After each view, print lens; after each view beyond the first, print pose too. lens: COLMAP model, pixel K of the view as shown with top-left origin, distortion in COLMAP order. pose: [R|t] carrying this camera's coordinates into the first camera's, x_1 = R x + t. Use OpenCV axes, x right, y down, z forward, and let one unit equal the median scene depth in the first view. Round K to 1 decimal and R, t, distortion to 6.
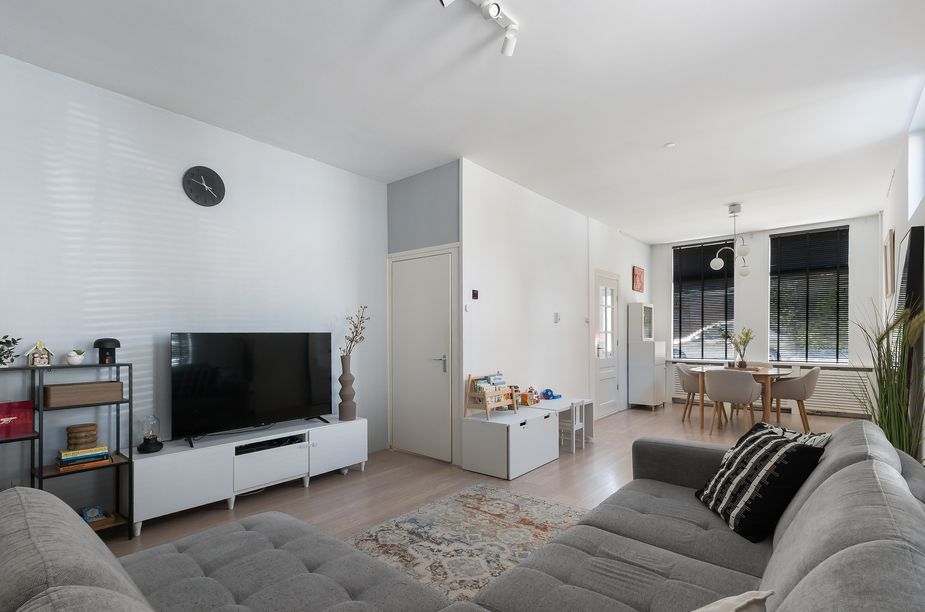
lens RADIAL K [[447.5, 0, 445.8], [0, 447.5, 336.1], [0, 0, 1]] dist [0.004053, -0.001859]
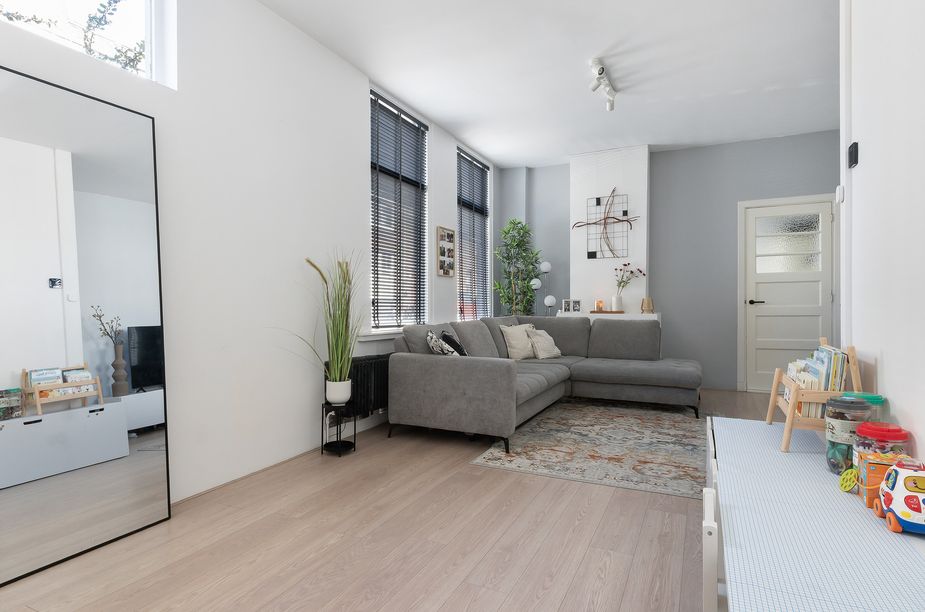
lens RADIAL K [[489.4, 0, 467.9], [0, 489.4, 307.8], [0, 0, 1]] dist [-0.004551, -0.000433]
pose [[-0.961367, 0.014964, -0.274862, 0.533878], [0.010050, 0.999764, 0.019279, 0.032766], [0.275085, 0.015772, -0.961291, 1.321722]]
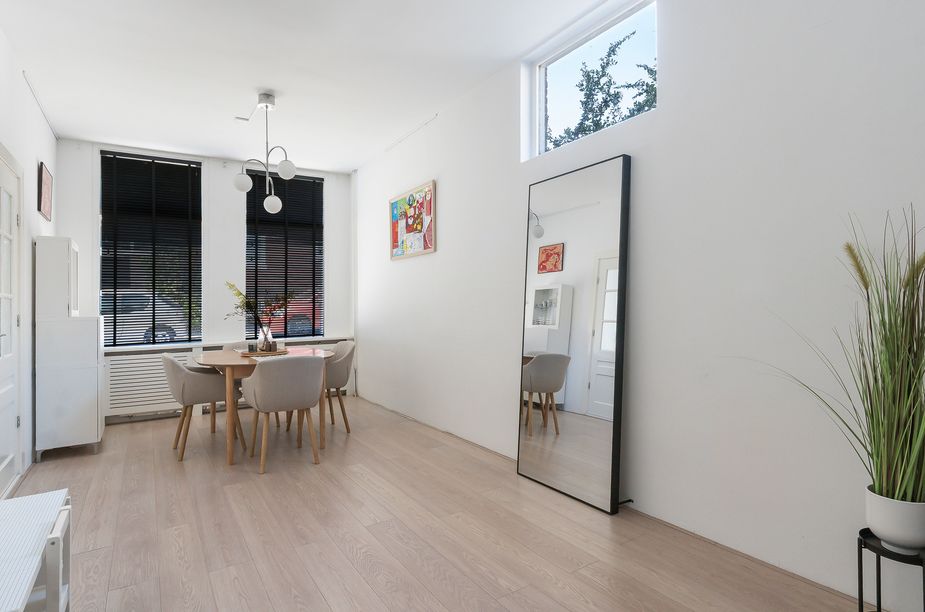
lens RADIAL K [[488.8, 0, 443.9], [0, 488.8, 300.6], [0, 0, 1]] dist [0.003118, -0.006016]
pose [[0.291834, 0.009911, 0.956418, 0.075825], [0.020699, 0.999647, -0.016675, 0.018862], [-0.956245, 0.024664, 0.291525, 0.726687]]
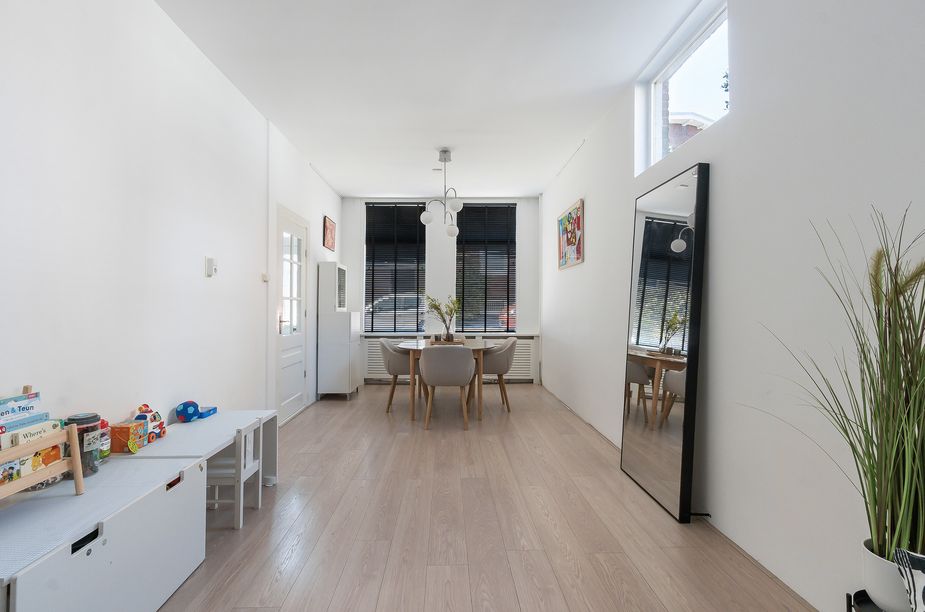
lens RADIAL K [[428.5, 0, 449.9], [0, 428.5, 300.9], [0, 0, 1]] dist [0.002066, 0.000925]
pose [[0.742756, 0.018155, 0.669316, 0.140271], [-0.003861, 0.999732, -0.022833, 0.014684], [-0.669551, 0.014375, 0.742627, 0.504240]]
